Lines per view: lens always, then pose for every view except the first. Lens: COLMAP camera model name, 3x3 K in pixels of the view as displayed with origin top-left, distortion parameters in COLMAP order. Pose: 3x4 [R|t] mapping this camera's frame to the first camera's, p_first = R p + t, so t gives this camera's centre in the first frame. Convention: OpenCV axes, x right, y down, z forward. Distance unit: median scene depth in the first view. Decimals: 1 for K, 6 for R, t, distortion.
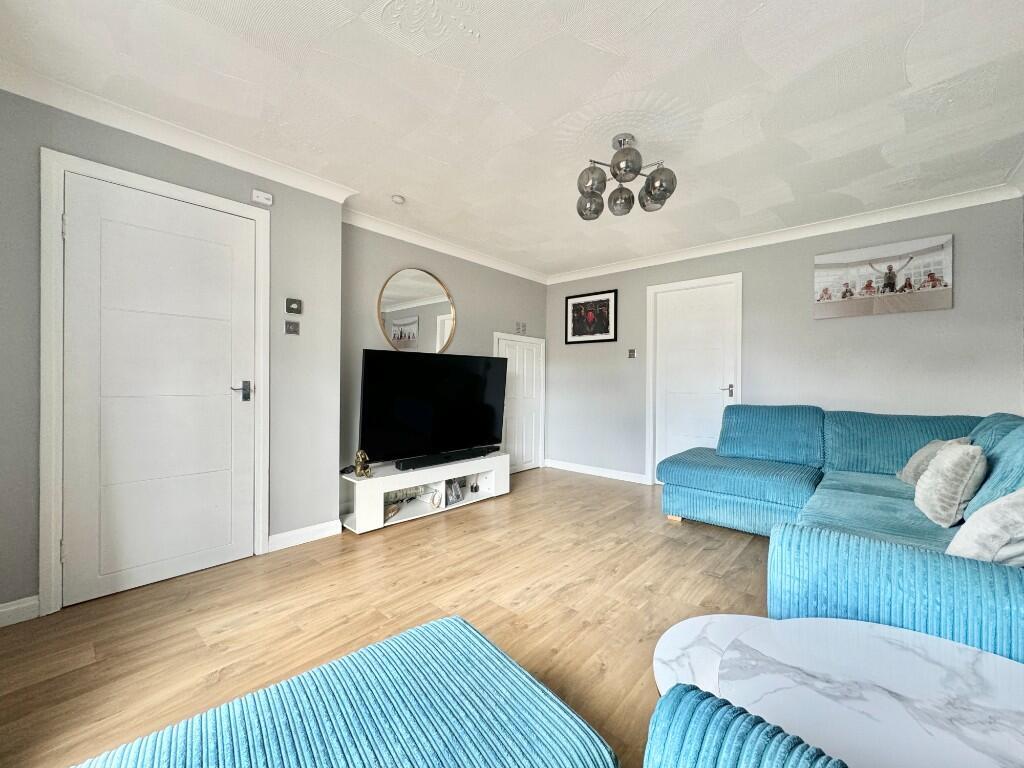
lens RADIAL K [[409.3, 0, 512.9], [0, 409.3, 382.3], [0, 0, 1]] dist [0.000267, 0.000257]
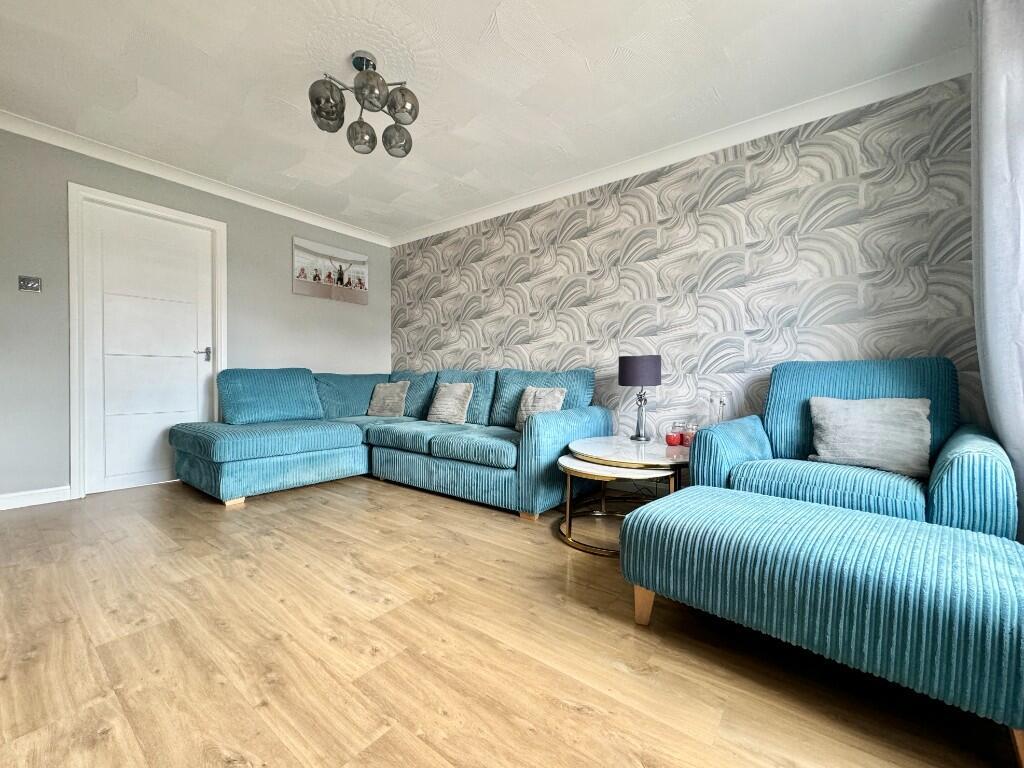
lens RADIAL K [[409.3, 0, 512.9], [0, 409.3, 382.3], [0, 0, 1]] dist [0.000267, 0.000257]
pose [[-0.059096, -0.016550, 0.998115, -0.529384], [-0.007499, 0.999842, 0.016135, 0.085946], [-0.998224, -0.006532, -0.059210, 0.571662]]
